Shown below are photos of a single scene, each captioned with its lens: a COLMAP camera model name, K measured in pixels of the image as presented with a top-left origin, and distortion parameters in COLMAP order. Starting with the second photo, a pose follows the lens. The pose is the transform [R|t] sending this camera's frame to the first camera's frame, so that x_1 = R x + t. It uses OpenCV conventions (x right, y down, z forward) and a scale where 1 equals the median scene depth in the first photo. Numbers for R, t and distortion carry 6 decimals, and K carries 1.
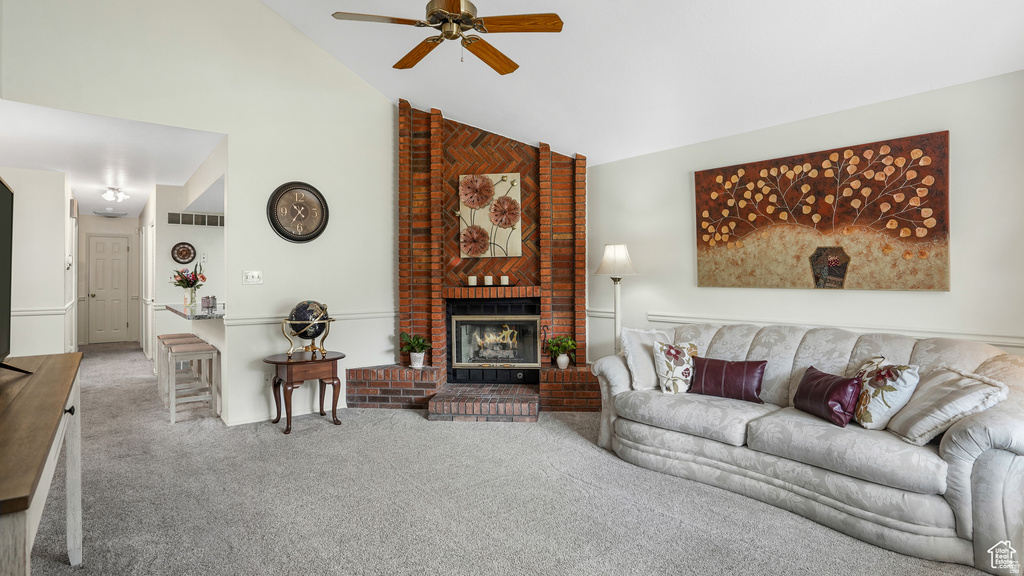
lens RADIAL K [[498.6, 0, 504.7], [0, 498.6, 274.4], [0, 0, 1]] dist [-0.033899, -0.000392]
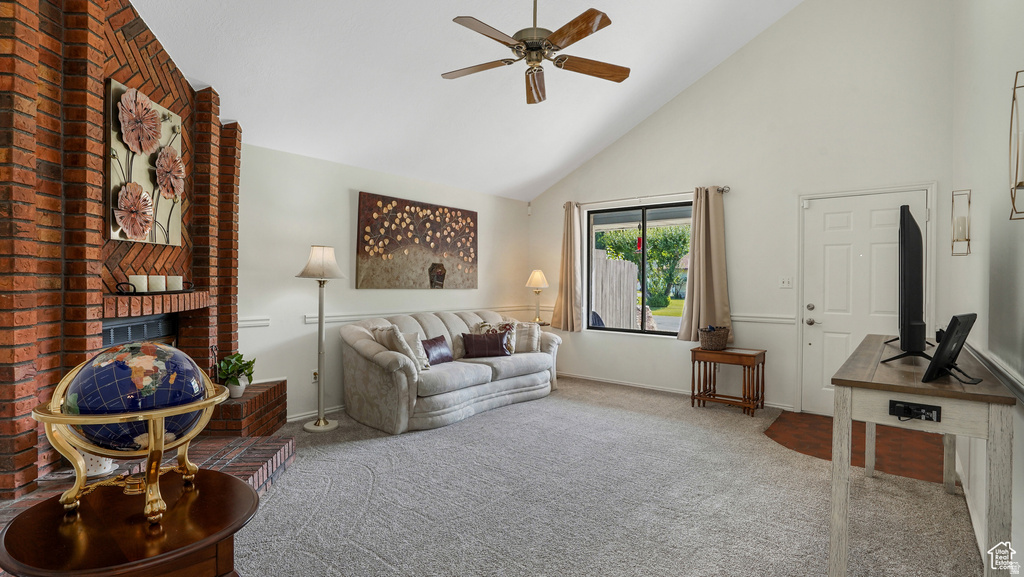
lens RADIAL K [[496.3, 0, 519.4], [0, 496.3, 284.9], [0, 0, 1]] dist [-0.019945, 0.002752]
pose [[-0.197957, 0.003448, 0.980205, -0.963568], [-0.004698, 0.999979, -0.004466, 0.020861], [-0.980199, -0.005489, -0.197937, 0.986761]]
